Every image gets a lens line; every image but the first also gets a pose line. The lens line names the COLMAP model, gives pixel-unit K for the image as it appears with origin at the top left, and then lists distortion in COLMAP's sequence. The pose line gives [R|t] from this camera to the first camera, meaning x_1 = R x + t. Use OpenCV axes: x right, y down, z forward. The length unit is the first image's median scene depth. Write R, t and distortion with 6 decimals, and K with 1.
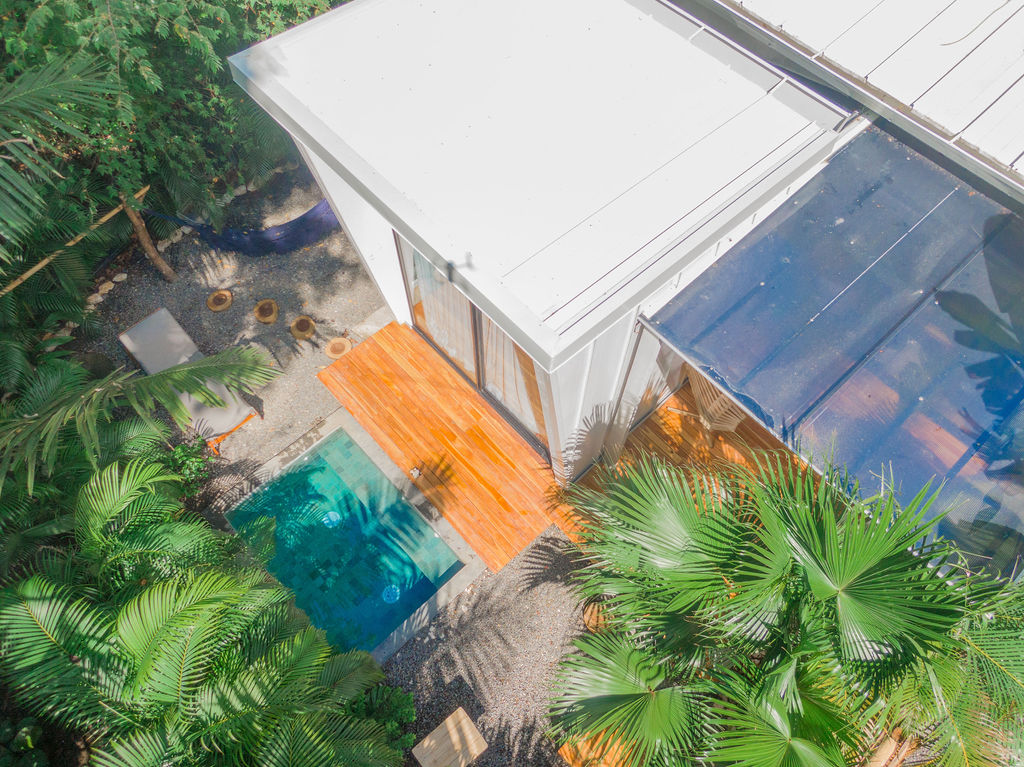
lens RADIAL K [[734.0, 0, 512.5], [0, 734.0, 384.9], [0, 0, 1]] dist [0.005997, -0.009450]
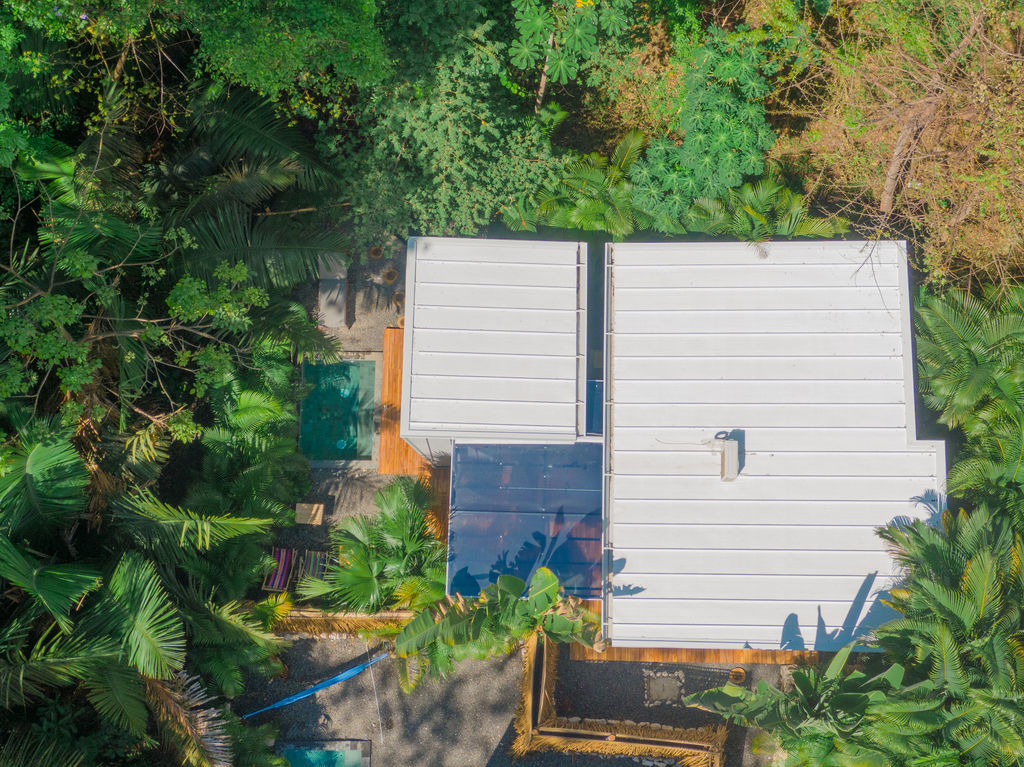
lens RADIAL K [[1455.4, 0, 518.7], [0, 1455.4, 381.3], [0, 0, 1]] dist [0.007020, 0.000000]
pose [[0.724406, 0.669837, -0.162954, 0.786648], [-0.609194, 0.732653, 0.303485, -1.467783], [0.322674, -0.120575, 0.938799, -2.783797]]
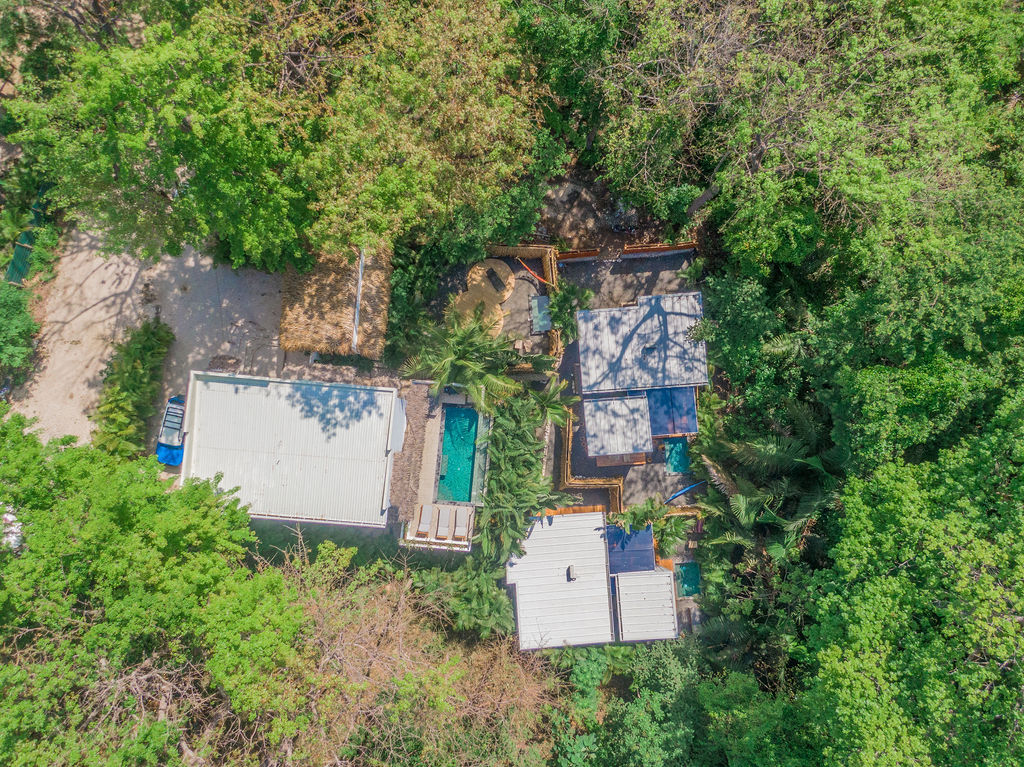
lens RADIAL K [[734.0, 0, 513.0], [0, 734.0, 377.9], [0, 0, 1]] dist [0.005997, -0.009450]
pose [[-0.779555, -0.623901, 0.055161, 1.776374], [0.555892, -0.648614, 0.519888, -2.951738], [-0.288580, 0.435945, 0.852451, -4.975109]]
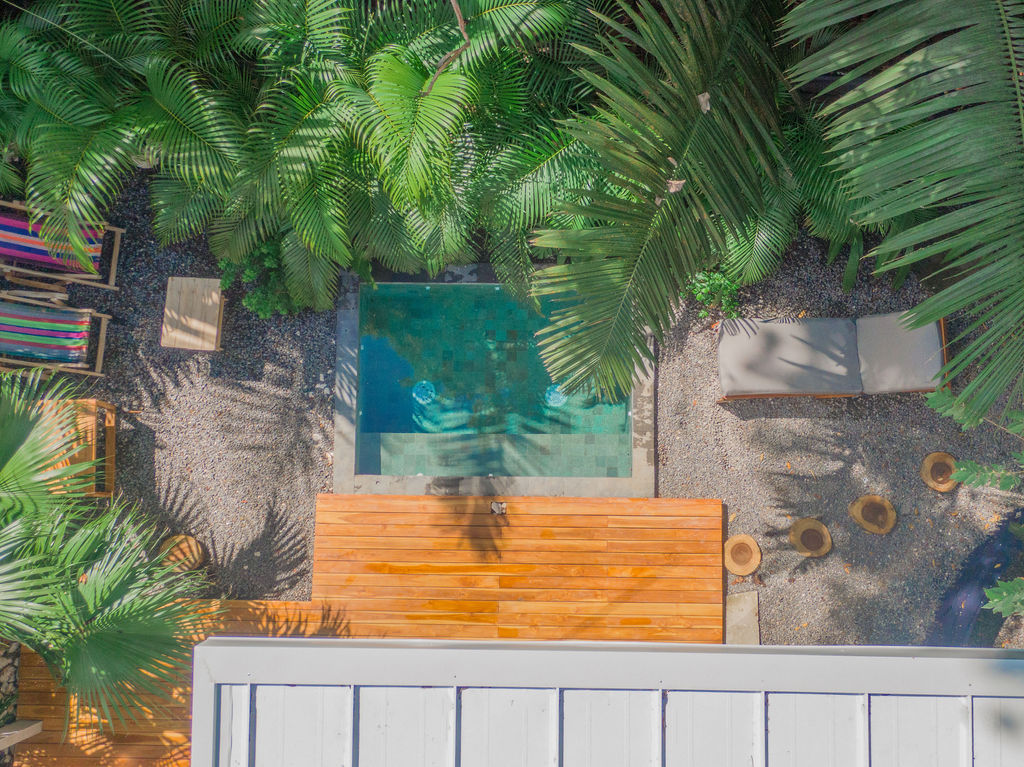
lens RADIAL K [[1049.9, 0, 515.0], [0, 1049.9, 388.0], [0, 0, 1]] dist [0.015015, 0.000000]
pose [[-0.684285, 0.723775, -0.088901, -0.153609], [-0.647253, -0.546687, 0.531222, -0.412546], [0.335884, 0.421049, 0.842556, 0.106640]]
